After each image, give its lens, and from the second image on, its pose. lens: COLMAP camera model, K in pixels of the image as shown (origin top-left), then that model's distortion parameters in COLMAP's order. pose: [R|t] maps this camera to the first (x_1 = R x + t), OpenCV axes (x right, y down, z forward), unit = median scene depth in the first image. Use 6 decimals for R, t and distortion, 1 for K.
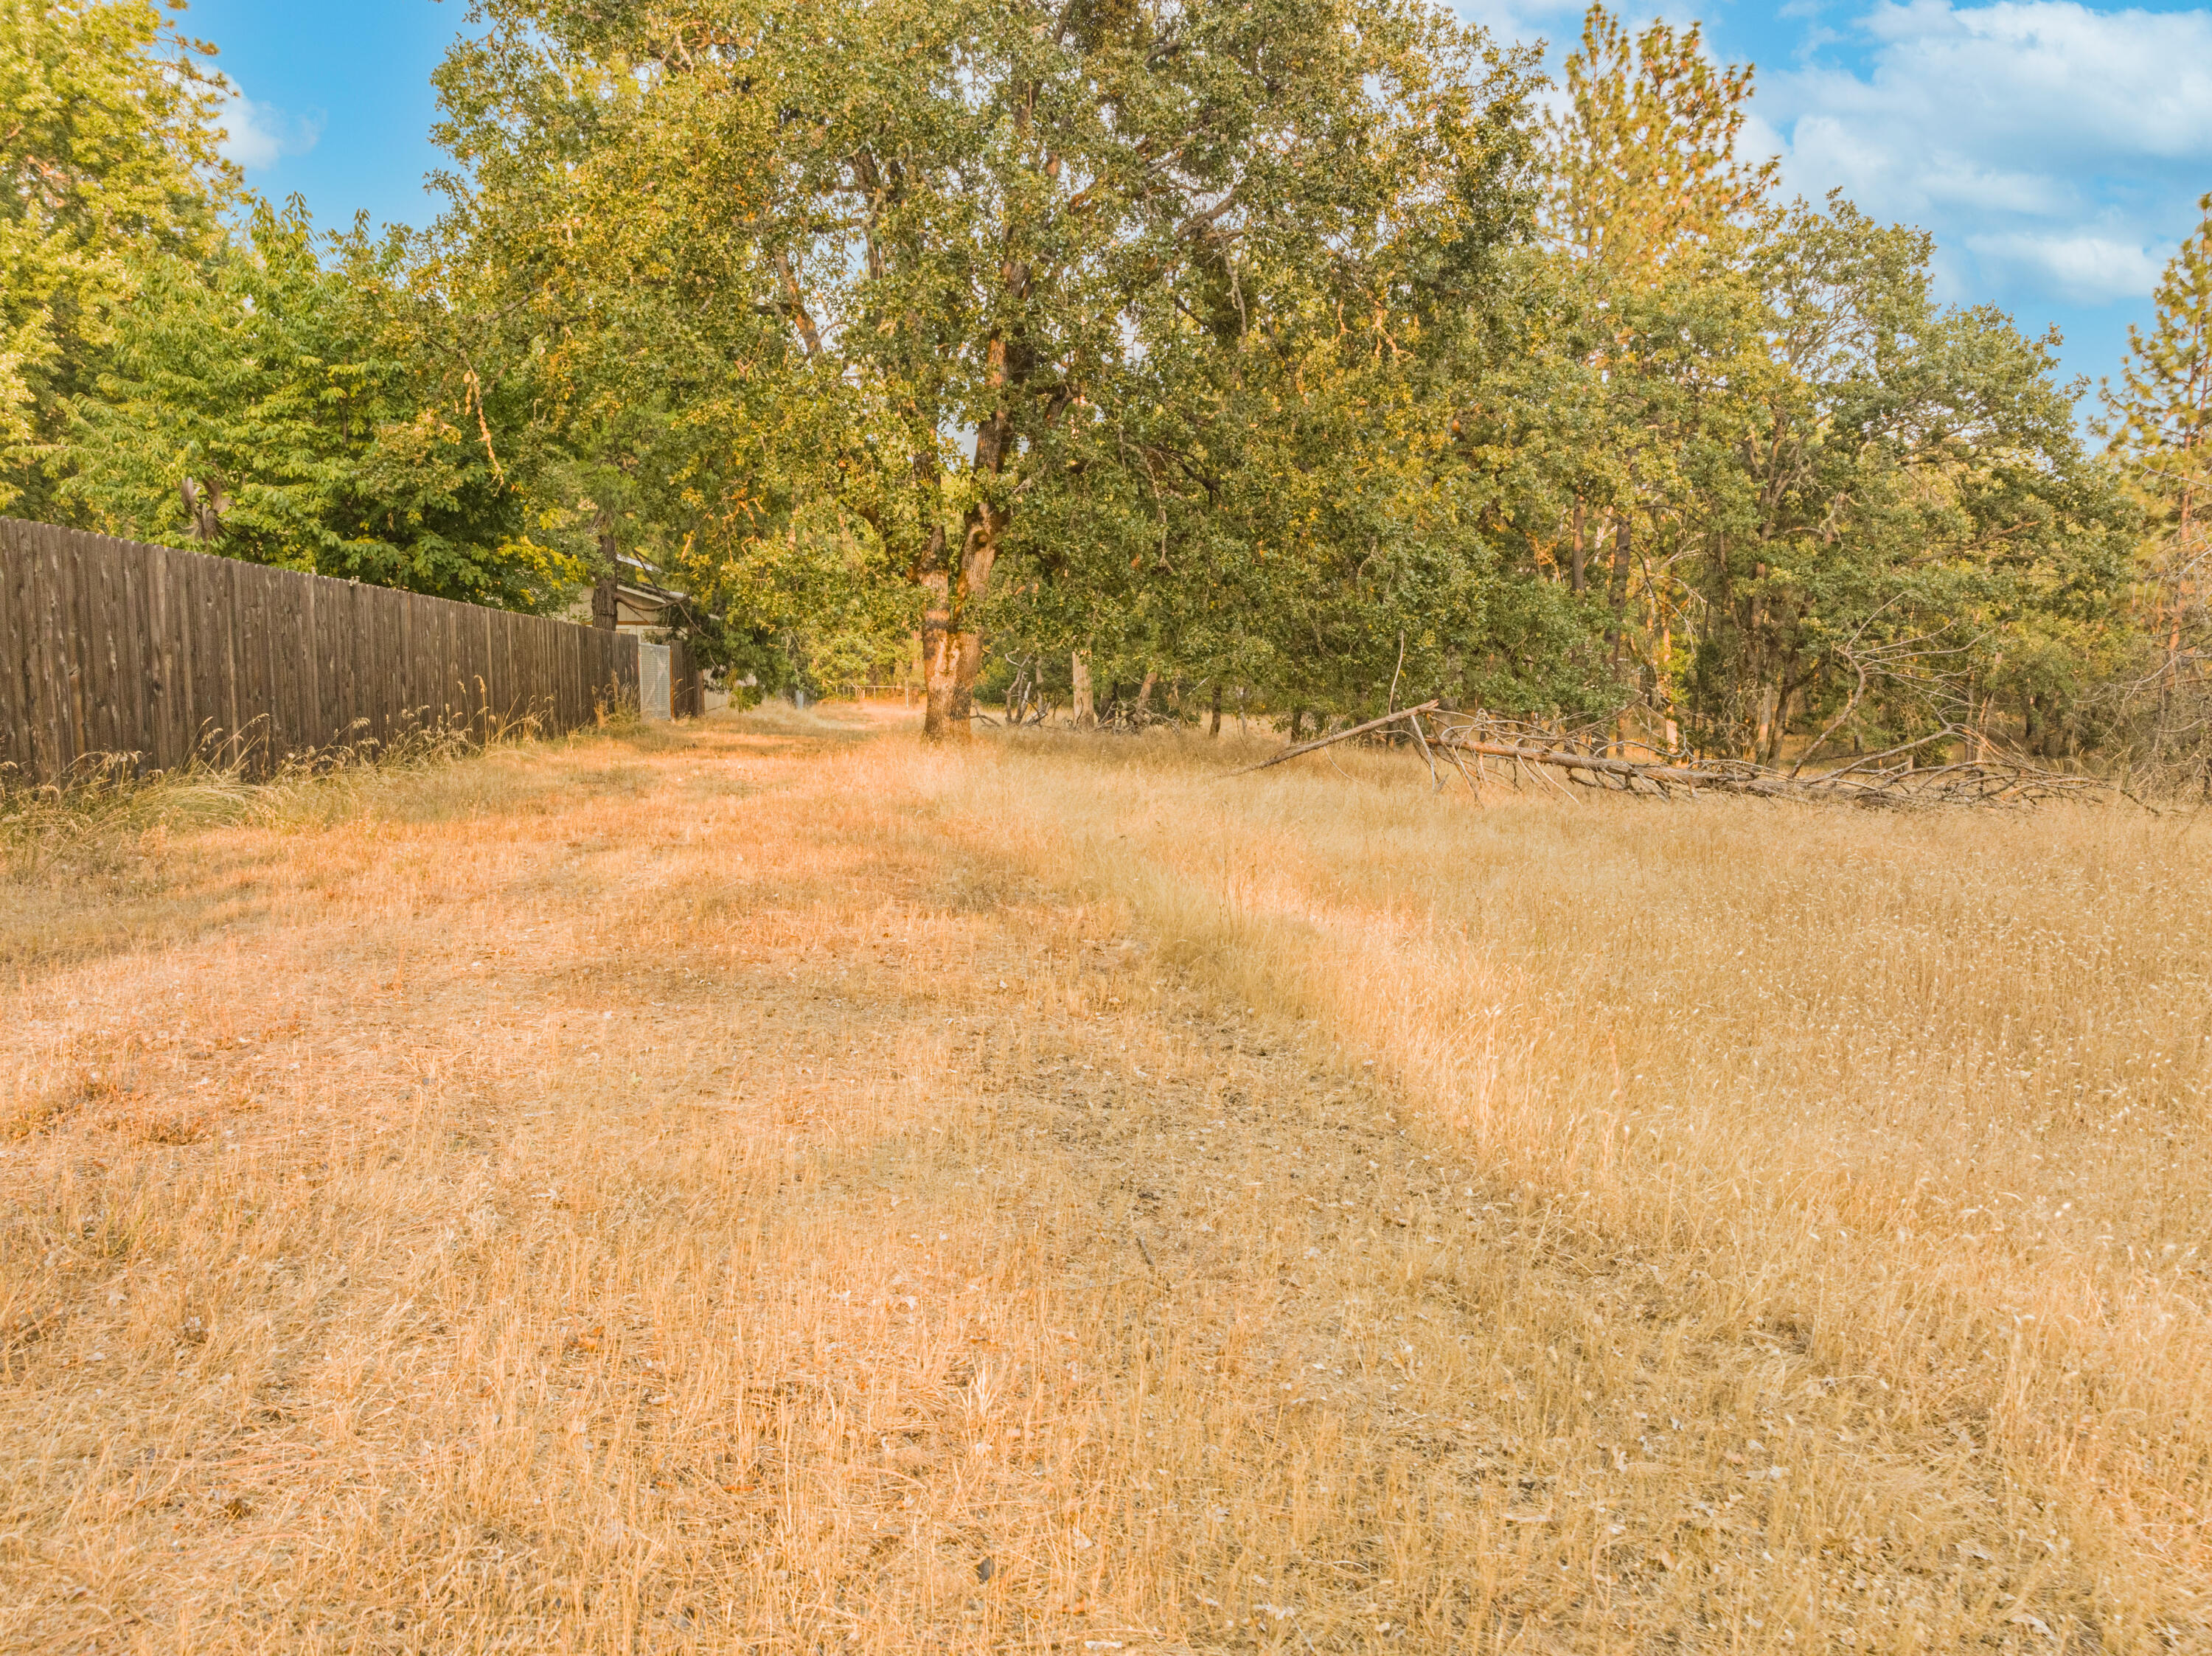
lens RADIAL K [[1561.0, 0, 1110.9], [0, 1561.0, 817.9], [0, 0, 1]] dist [-0.045939, 0.021146]
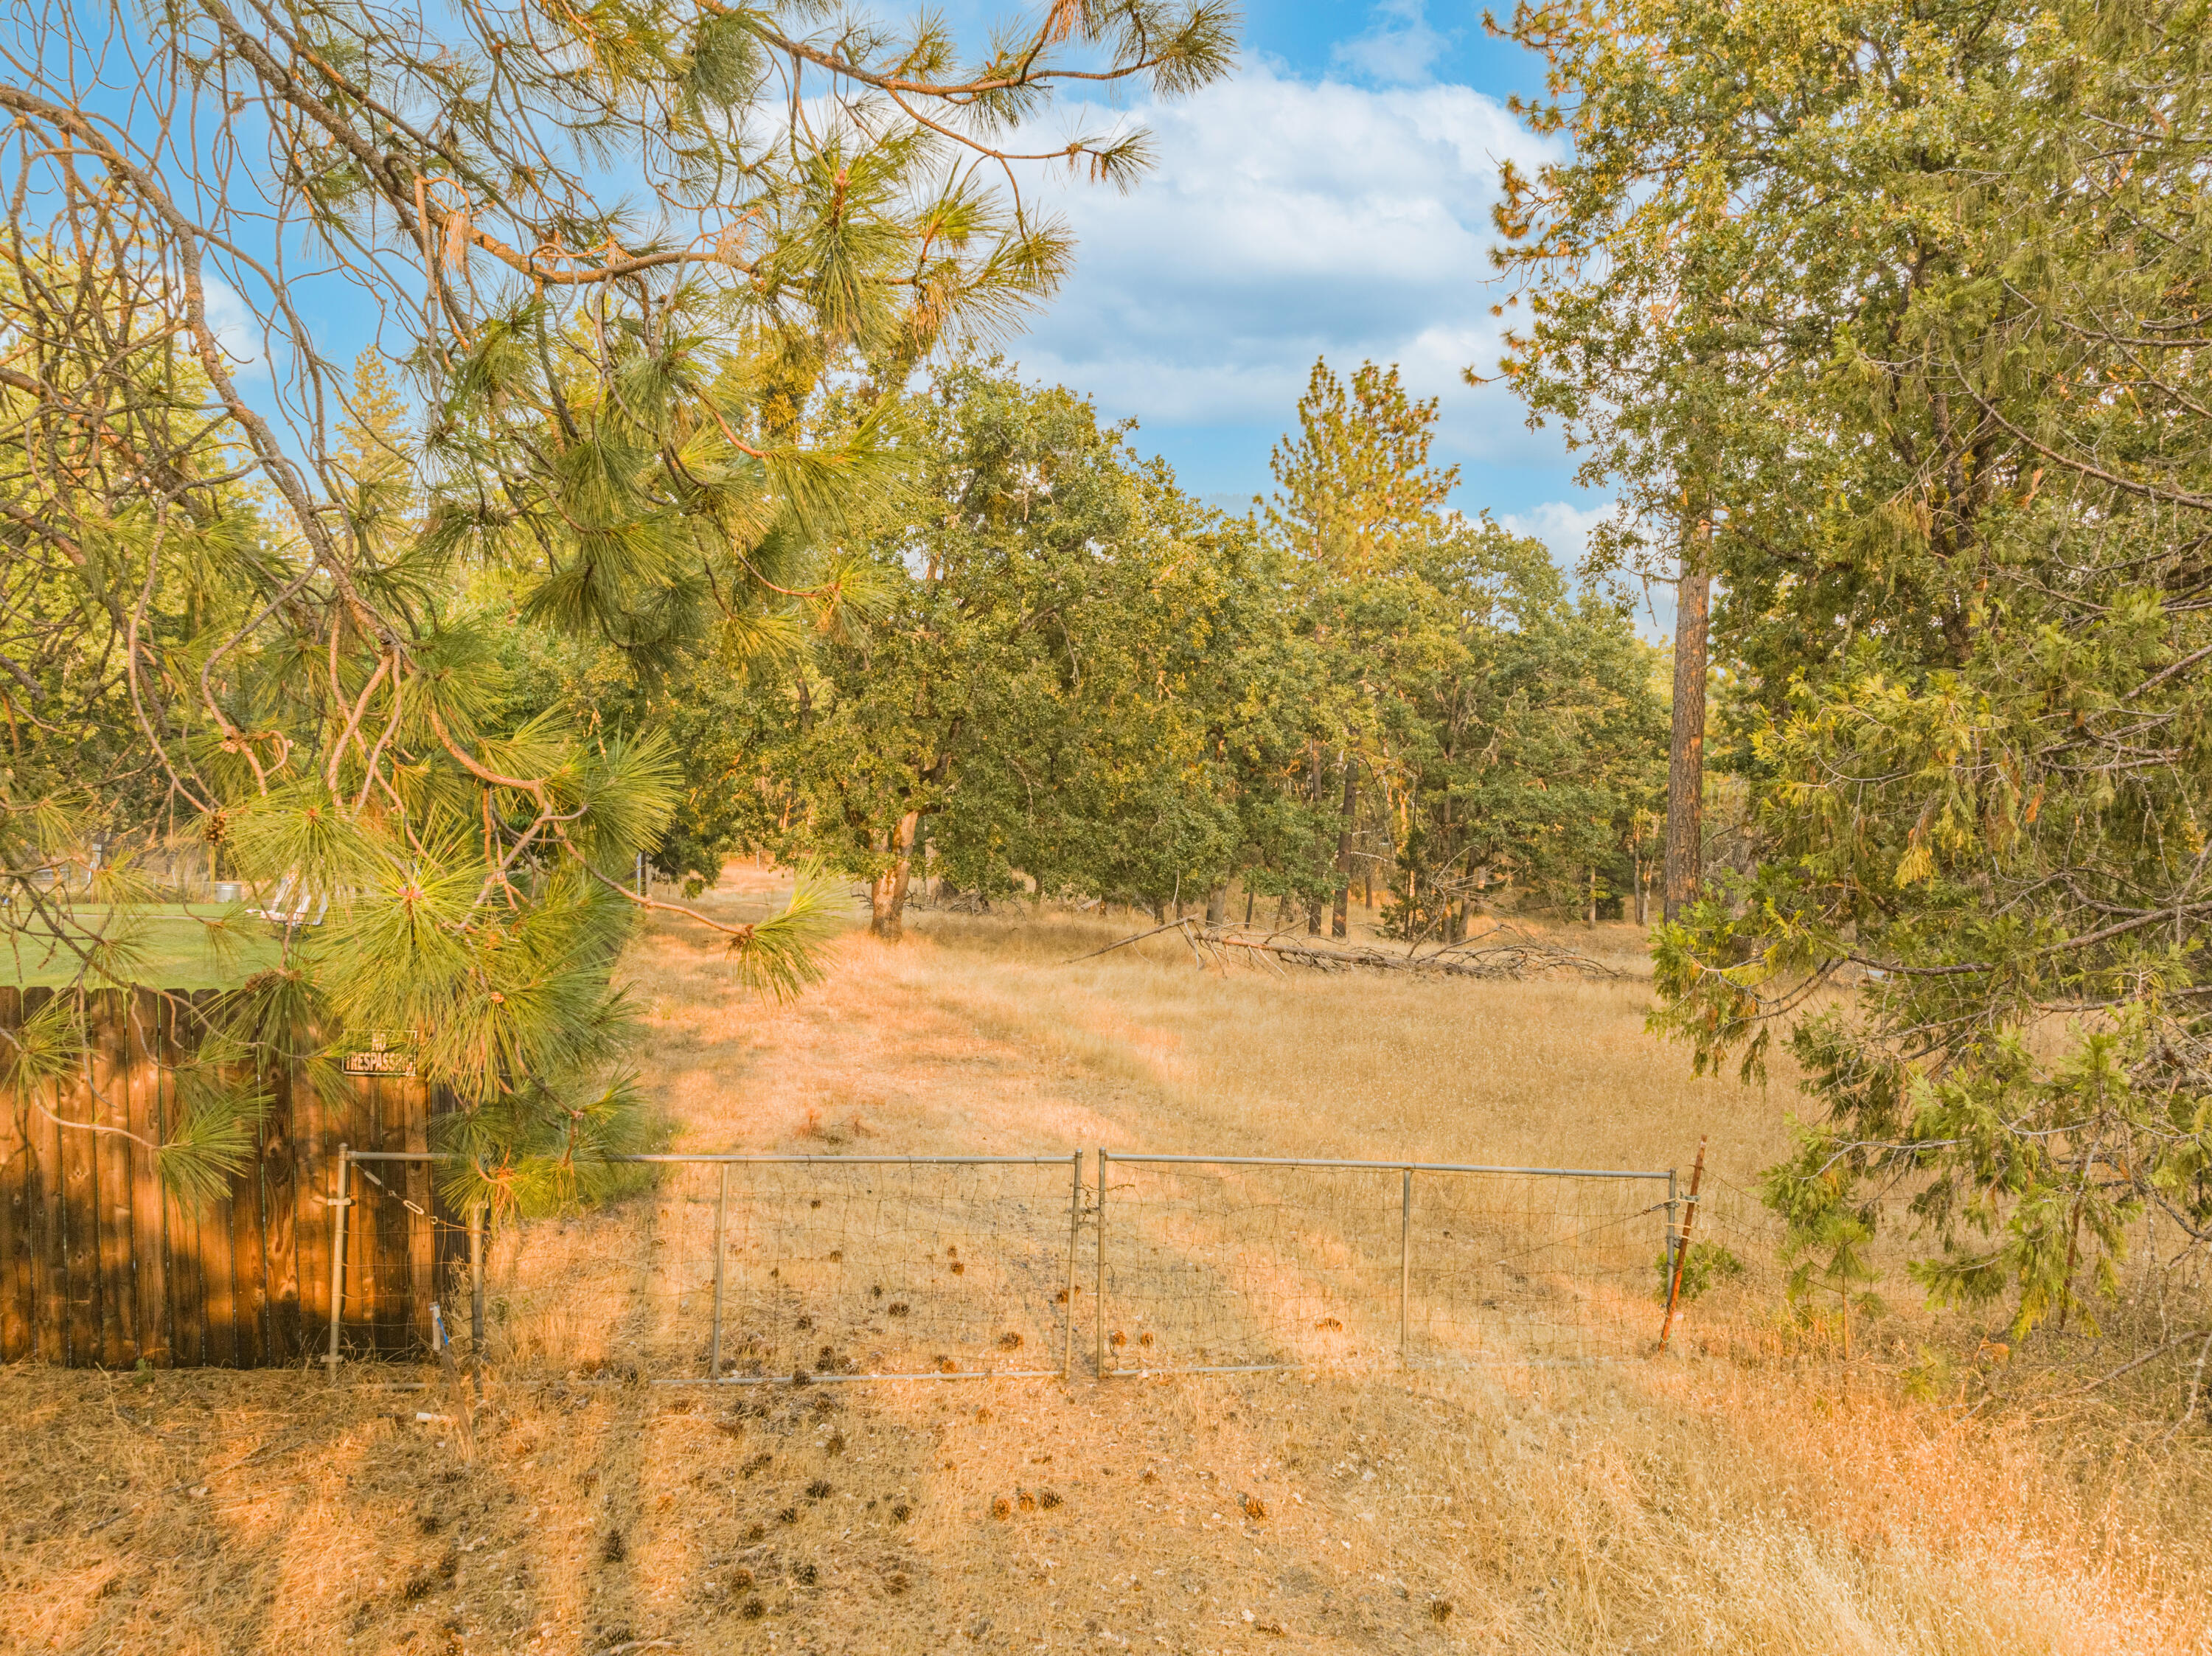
lens RADIAL K [[1561.0, 0, 1085.4], [0, 1561.0, 787.0], [0, 0, 1]] dist [-0.045939, 0.021146]
pose [[0.993595, -0.002972, 0.112958, -0.044419], [0.014964, 0.994311, -0.105464, -0.016494], [-0.112002, 0.106479, 0.987987, -0.292365]]
